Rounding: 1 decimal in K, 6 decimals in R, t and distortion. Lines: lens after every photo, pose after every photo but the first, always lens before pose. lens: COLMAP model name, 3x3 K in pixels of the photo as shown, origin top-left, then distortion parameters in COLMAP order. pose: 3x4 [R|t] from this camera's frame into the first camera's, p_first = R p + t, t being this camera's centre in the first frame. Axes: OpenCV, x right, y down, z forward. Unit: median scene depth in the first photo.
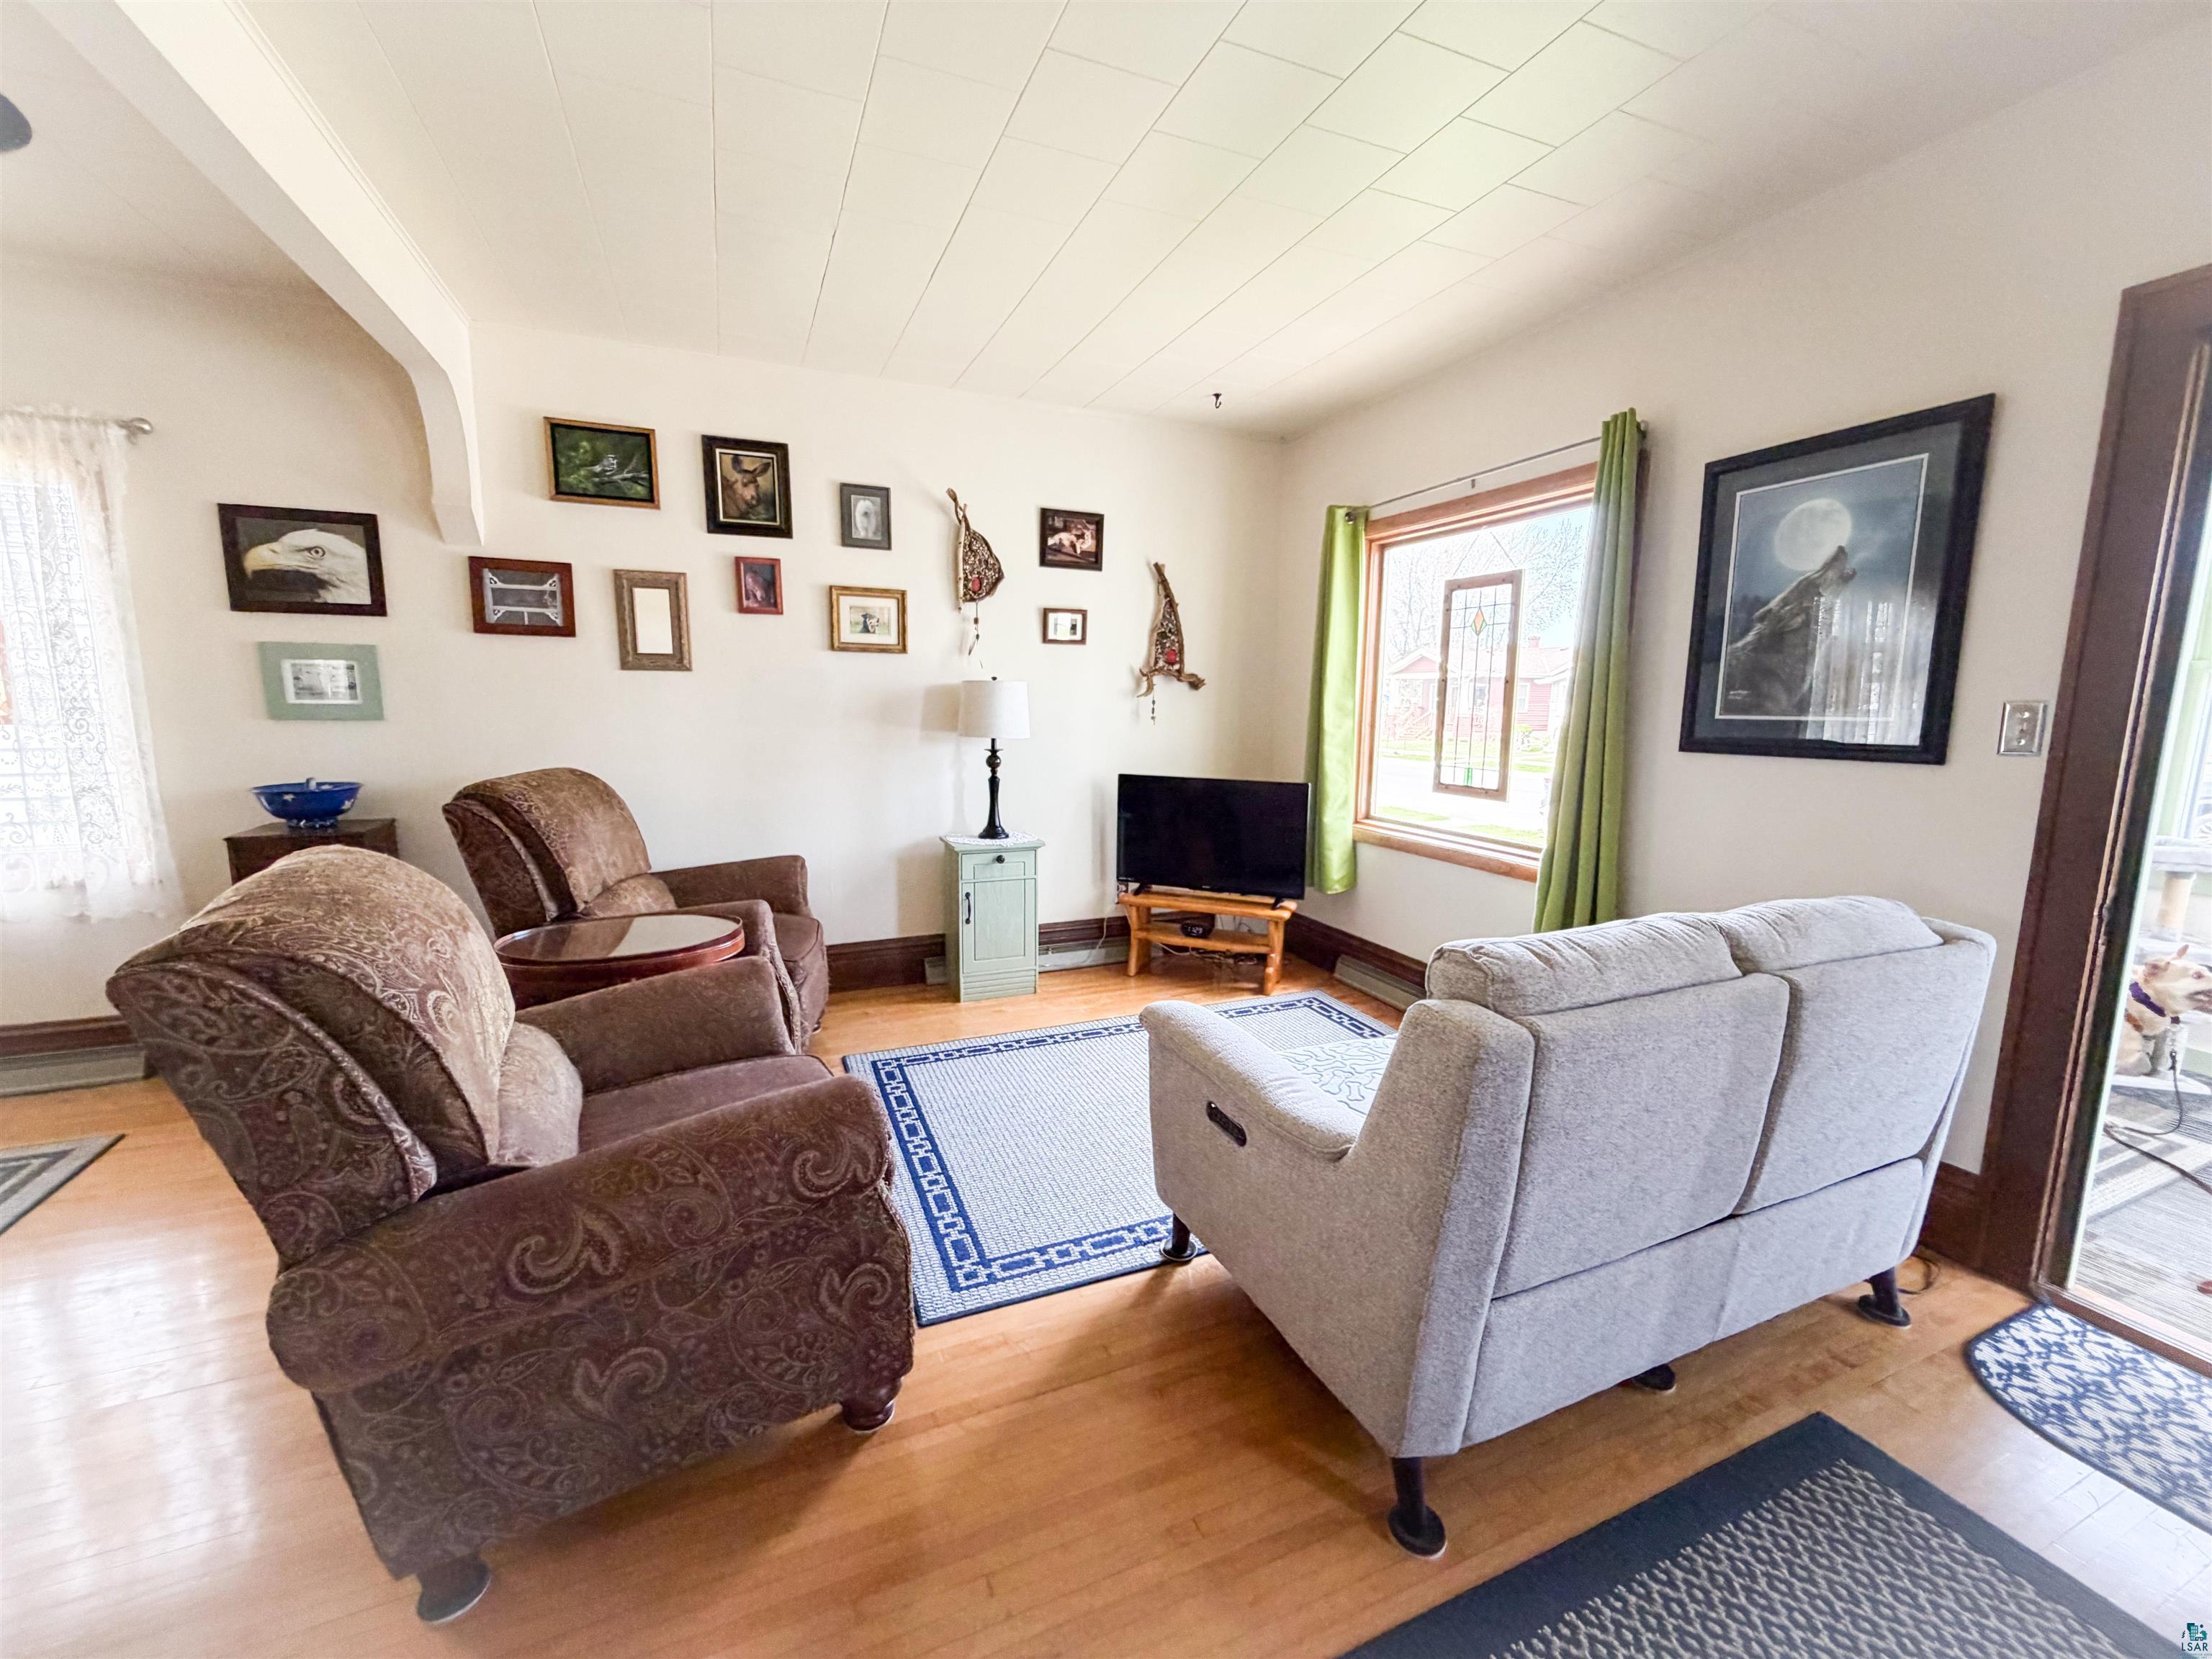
lens RADIAL K [[883.4, 0, 1100.7], [0, 883.4, 831.1], [0, 0, 1]] dist [-0.001098, 0.000320]
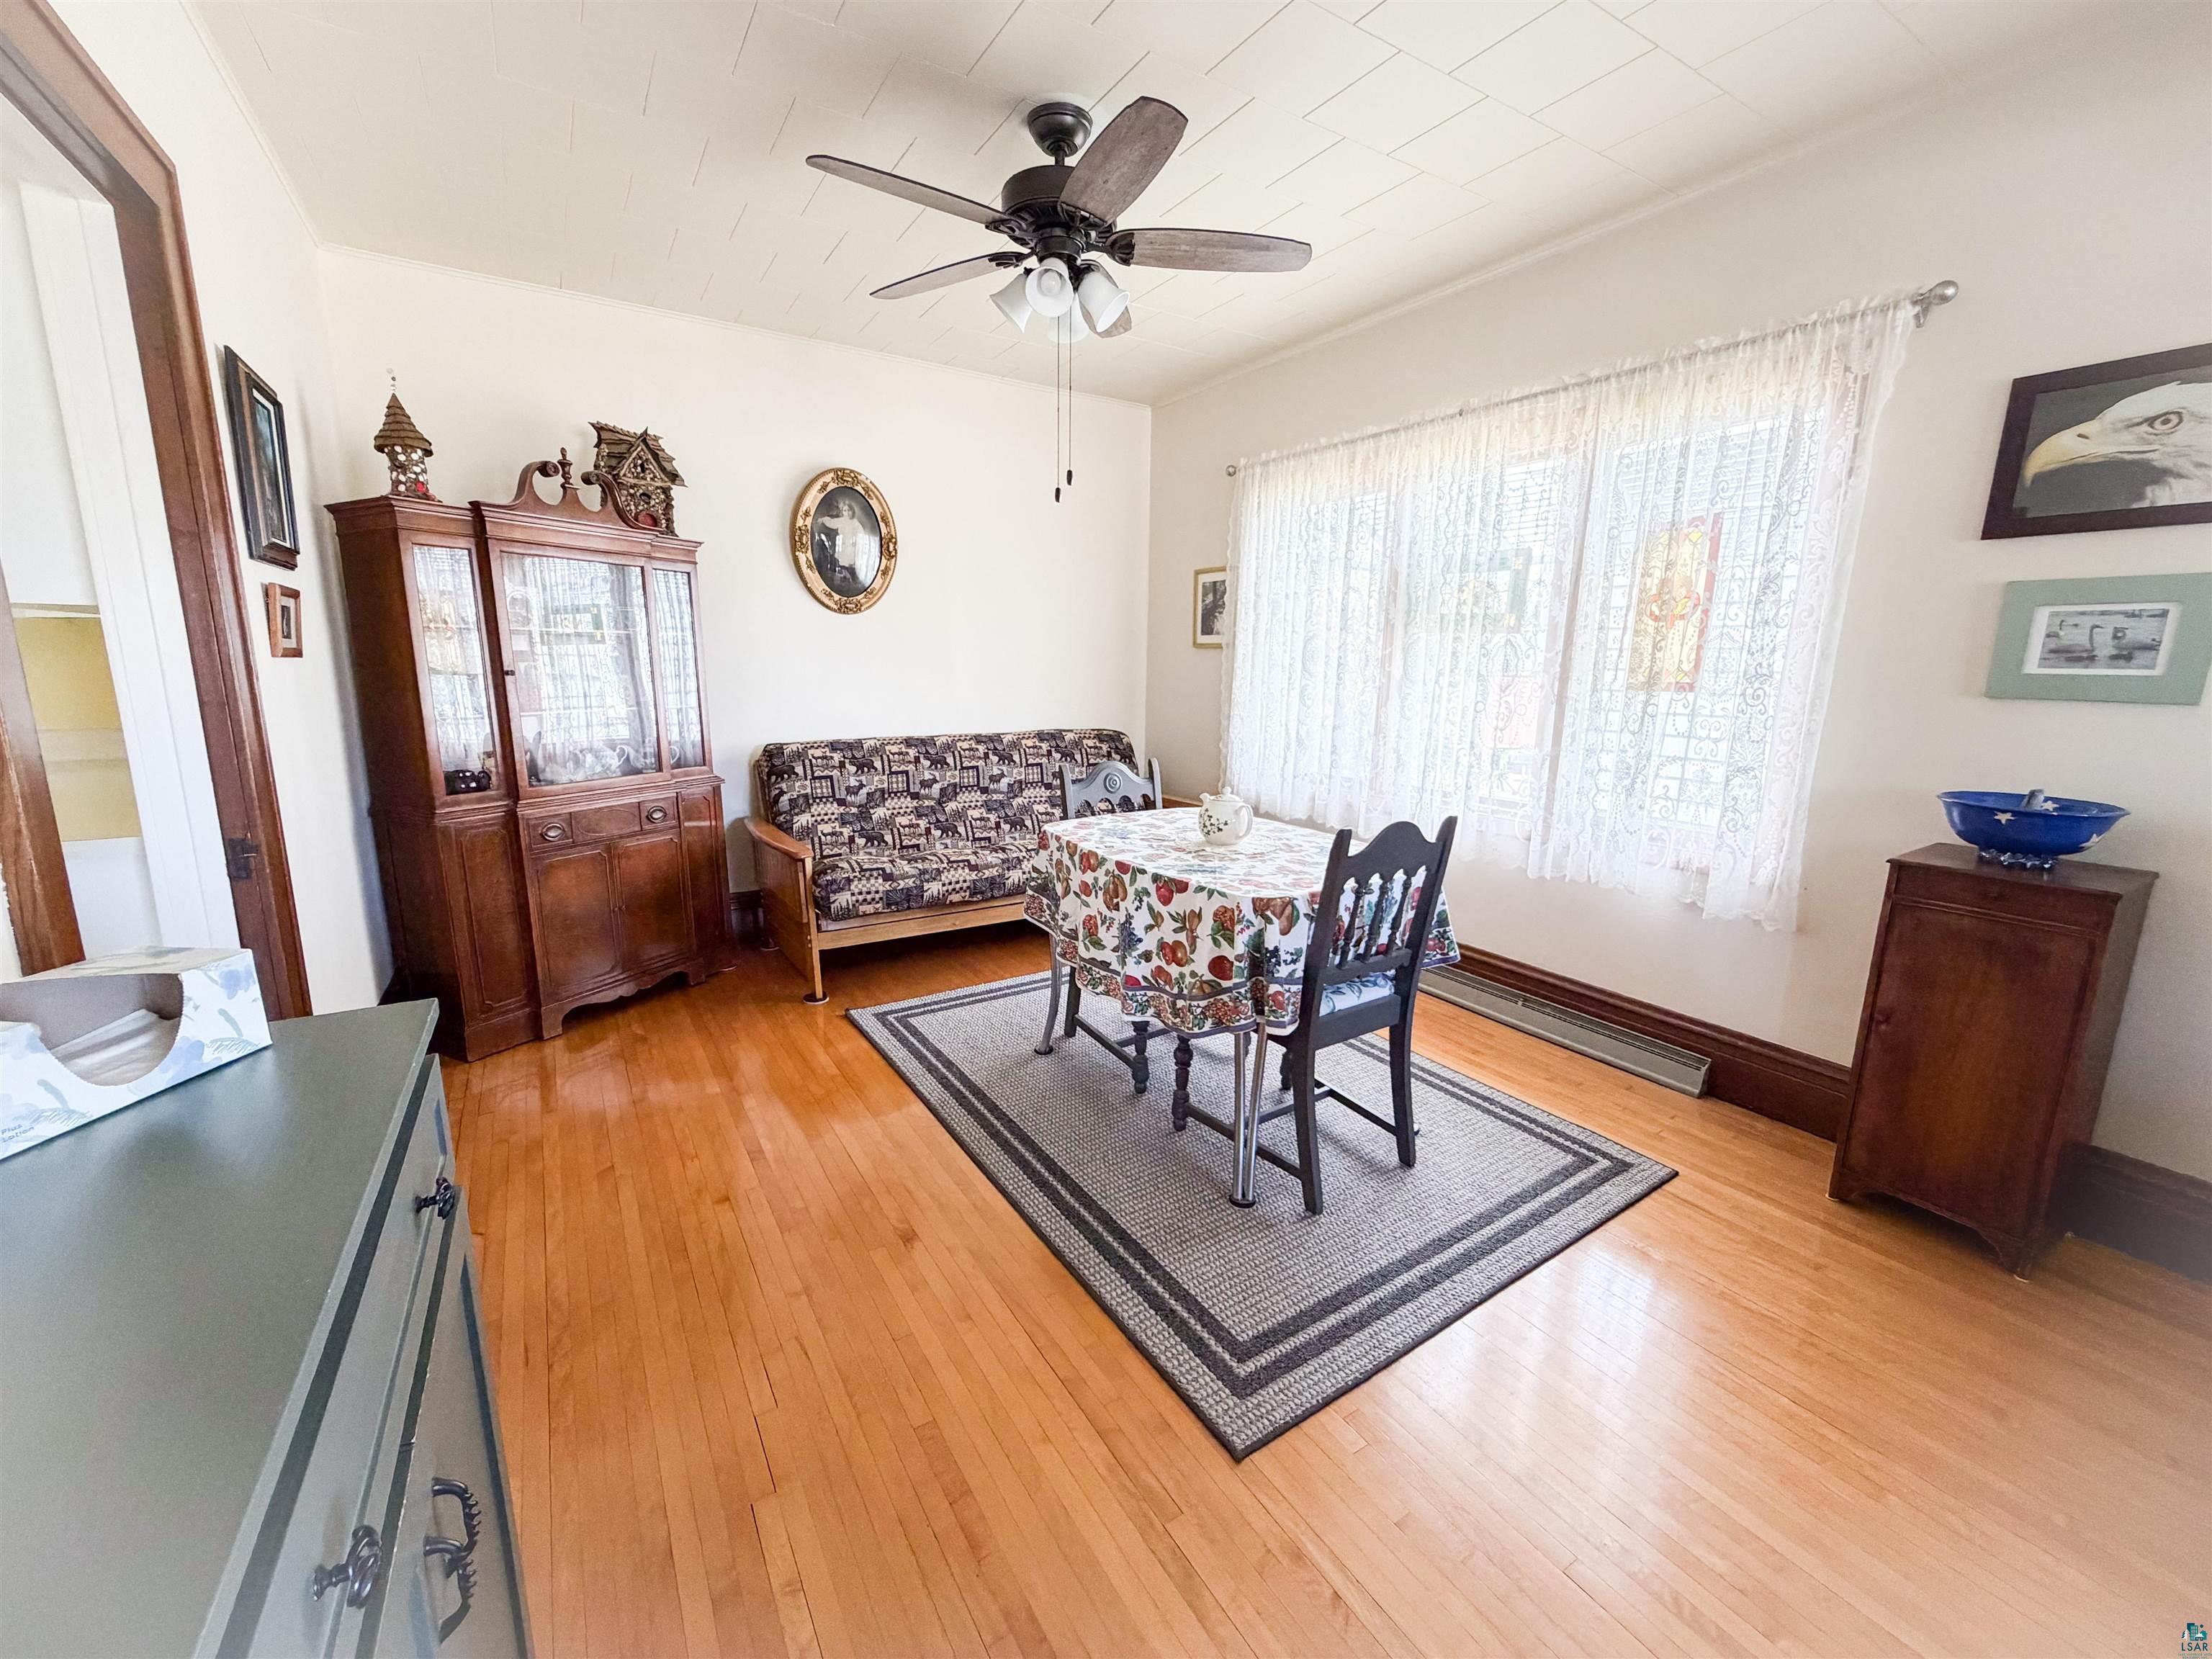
lens RADIAL K [[881.2, 0, 1102.2], [0, 881.2, 834.1], [0, 0, 1]] dist [-0.000576, 0.000054]
pose [[0.157621, 0.186516, -0.969726, -0.322574], [-0.158877, 0.973998, 0.161513, -0.020922], [0.974635, 0.128610, 0.183155, 0.192671]]
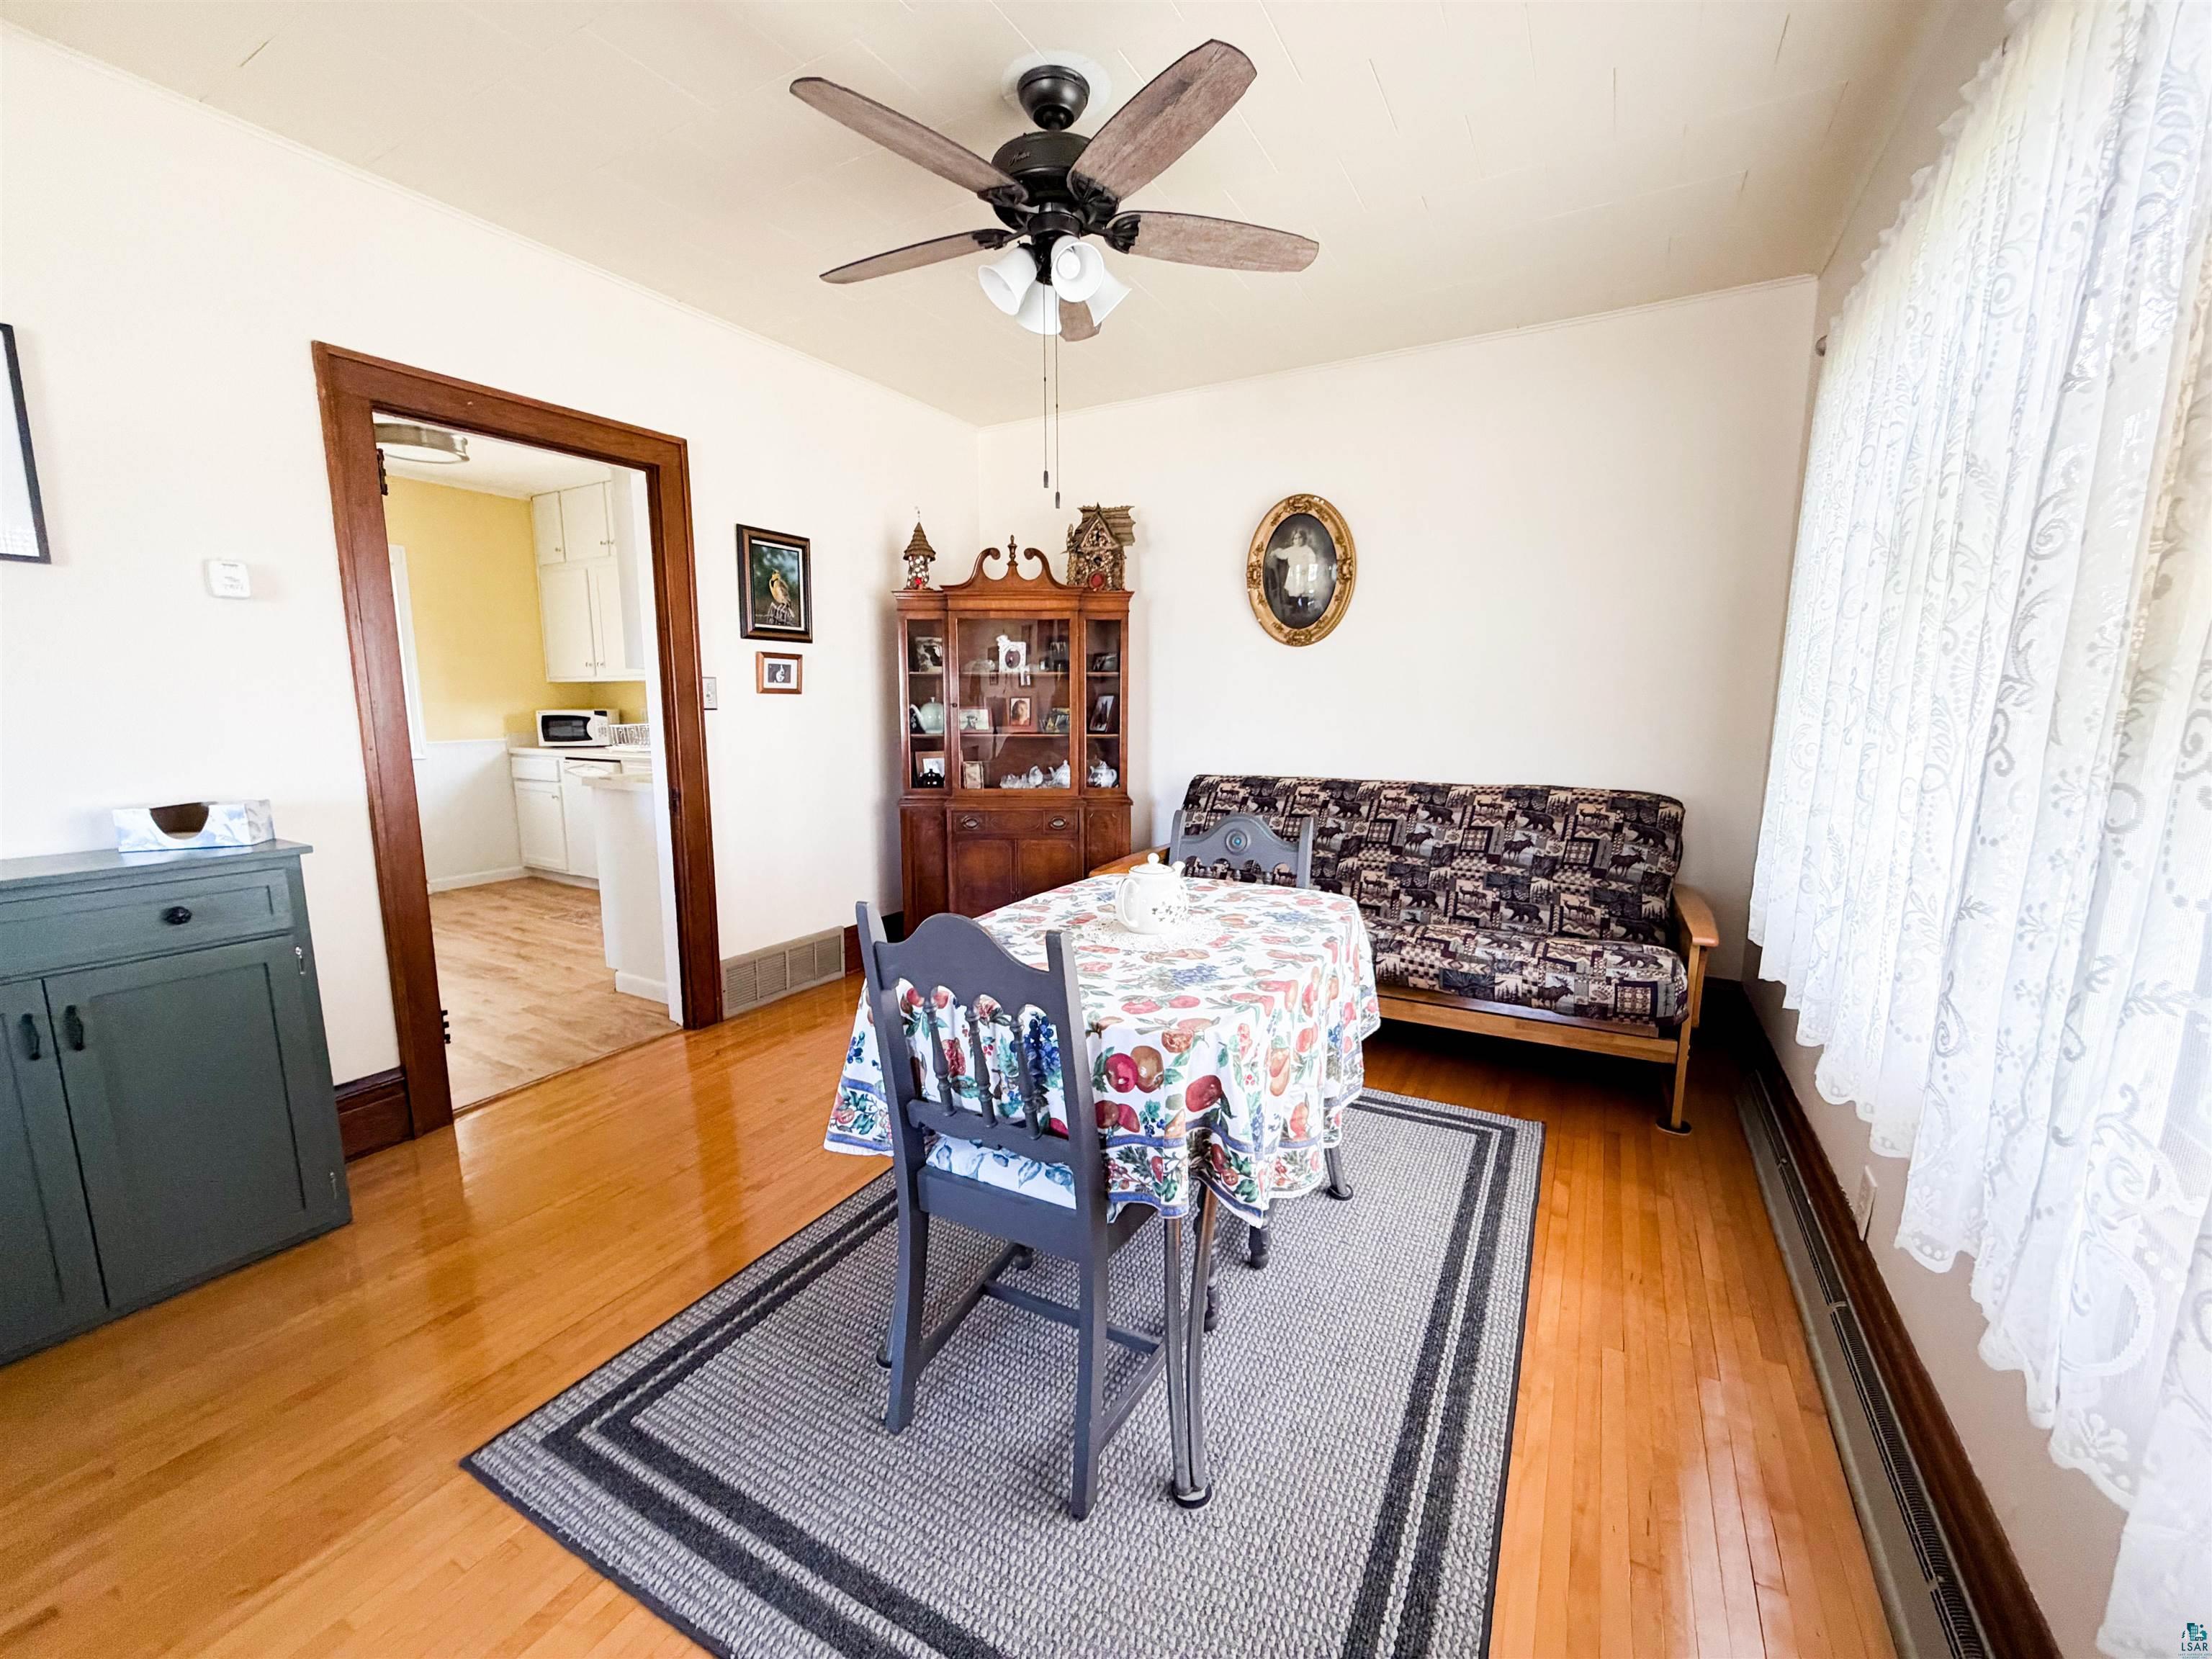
lens RADIAL K [[881.2, 0, 1102.2], [0, 881.2, 834.1], [0, 0, 1]] dist [-0.000576, 0.000054]
pose [[-0.793572, 0.084108, -0.602635, -0.676788], [-0.097692, 0.959941, 0.262621, -0.102831], [0.600583, 0.267282, -0.753565, 0.789720]]
